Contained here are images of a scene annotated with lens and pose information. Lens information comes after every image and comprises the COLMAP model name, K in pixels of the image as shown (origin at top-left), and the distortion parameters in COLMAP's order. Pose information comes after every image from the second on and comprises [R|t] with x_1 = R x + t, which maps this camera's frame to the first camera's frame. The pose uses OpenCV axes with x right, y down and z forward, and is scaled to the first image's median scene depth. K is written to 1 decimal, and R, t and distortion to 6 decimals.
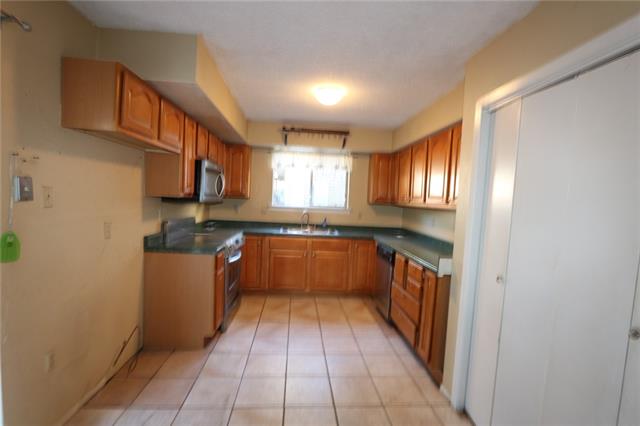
lens RADIAL K [[295.4, 0, 315.9], [0, 295.4, 214.2], [0, 0, 1]] dist [-0.025110, 0.000873]
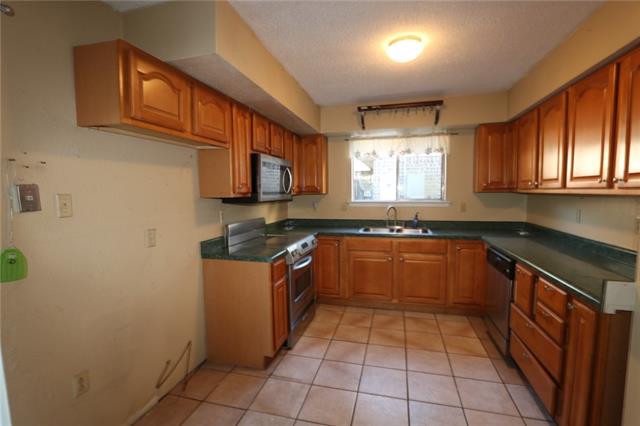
lens RADIAL K [[295.4, 0, 315.9], [0, 295.4, 214.2], [0, 0, 1]] dist [-0.025110, 0.000873]
pose [[0.944538, -0.030339, -0.326998, 0.049551], [0.036411, 0.999259, 0.012462, -0.007372], [0.326378, -0.023677, 0.944943, 0.185805]]
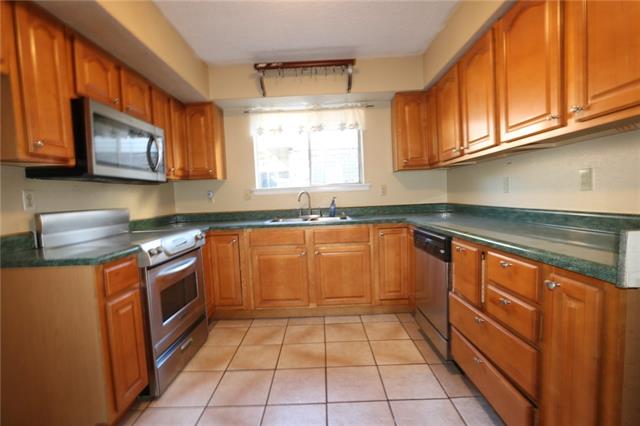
lens RADIAL K [[295.4, 0, 315.9], [0, 295.4, 214.2], [0, 0, 1]] dist [-0.025110, 0.000873]
pose [[0.992795, -0.085437, -0.084009, 0.065301], [0.085834, 0.996309, 0.001116, 0.059651], [0.083604, -0.008318, 0.996464, 0.409833]]
